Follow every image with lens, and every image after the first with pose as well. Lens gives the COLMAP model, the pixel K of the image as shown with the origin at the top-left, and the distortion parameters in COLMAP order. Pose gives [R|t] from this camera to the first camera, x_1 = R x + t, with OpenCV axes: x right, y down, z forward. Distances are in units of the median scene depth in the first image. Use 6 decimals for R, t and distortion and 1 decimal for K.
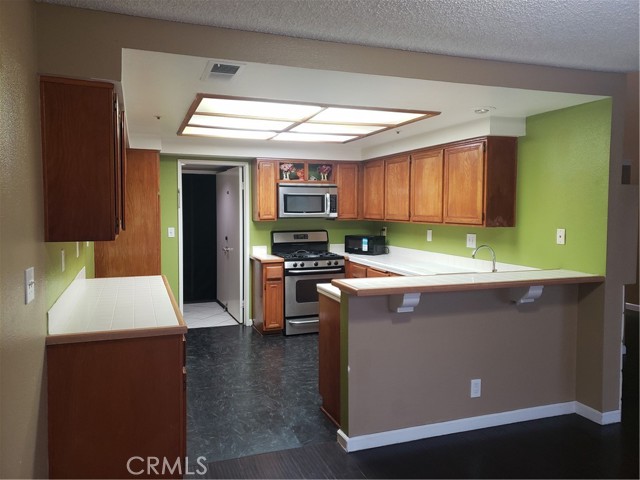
lens RADIAL K [[500.3, 0, 320.0], [0, 500.3, 240.0], [0, 0, 1]] dist [0.151782, -0.180656]
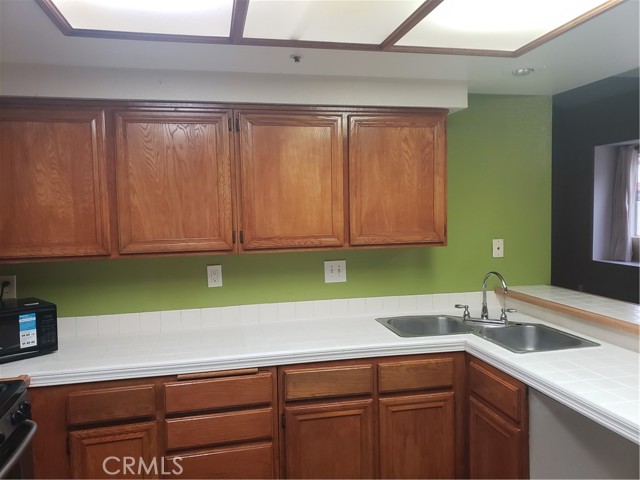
lens RADIAL K [[500.3, 0, 320.0], [0, 500.3, 240.0], [0, 0, 1]] dist [0.151782, -0.180656]
pose [[0.150890, -0.064884, 0.986419, -0.310269], [0.091326, 0.994491, 0.051445, -0.070420], [-0.984323, 0.082323, 0.155985, 0.909396]]
